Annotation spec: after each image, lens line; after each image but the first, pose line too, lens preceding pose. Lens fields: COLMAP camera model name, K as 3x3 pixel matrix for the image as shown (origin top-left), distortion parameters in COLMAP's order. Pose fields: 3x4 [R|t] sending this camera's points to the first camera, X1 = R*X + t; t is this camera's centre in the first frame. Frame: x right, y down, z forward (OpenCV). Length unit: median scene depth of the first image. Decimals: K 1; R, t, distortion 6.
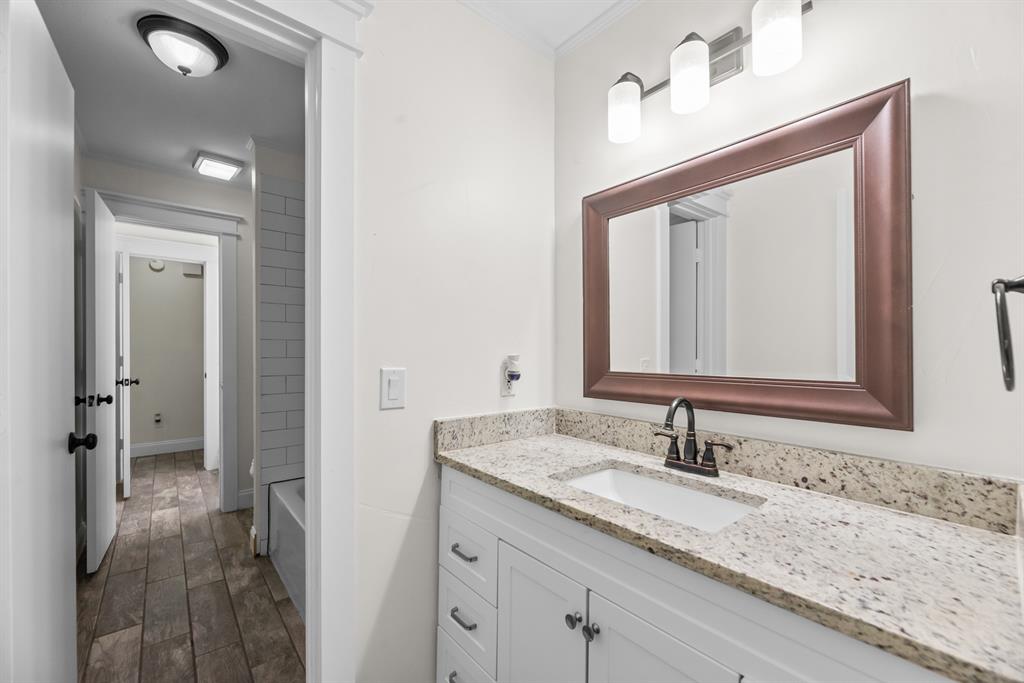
lens RADIAL K [[417.0, 0, 514.6], [0, 417.0, 347.8], [0, 0, 1]] dist [-0.003314, -0.000474]
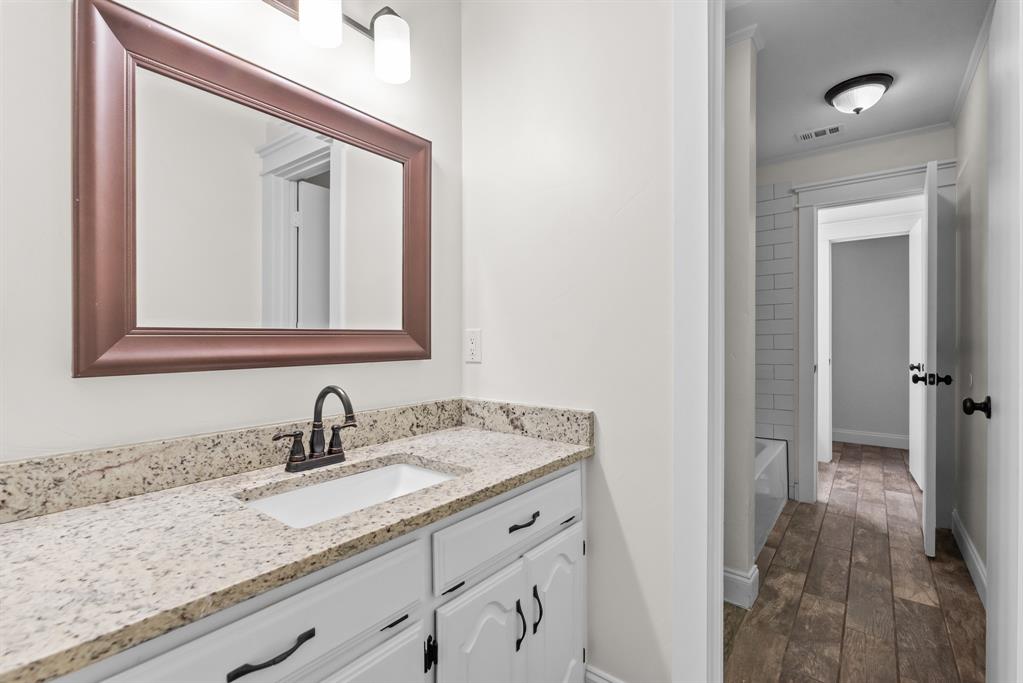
lens RADIAL K [[473.7, 0, 514.2], [0, 473.7, 343.7], [0, 0, 1]] dist [0.001584, 0.000352]
pose [[-0.221116, -0.005389, 0.975233, -1.500401], [-0.007577, 0.999964, 0.003808, 0.051826], [-0.975218, -0.006547, -0.221149, 1.784219]]
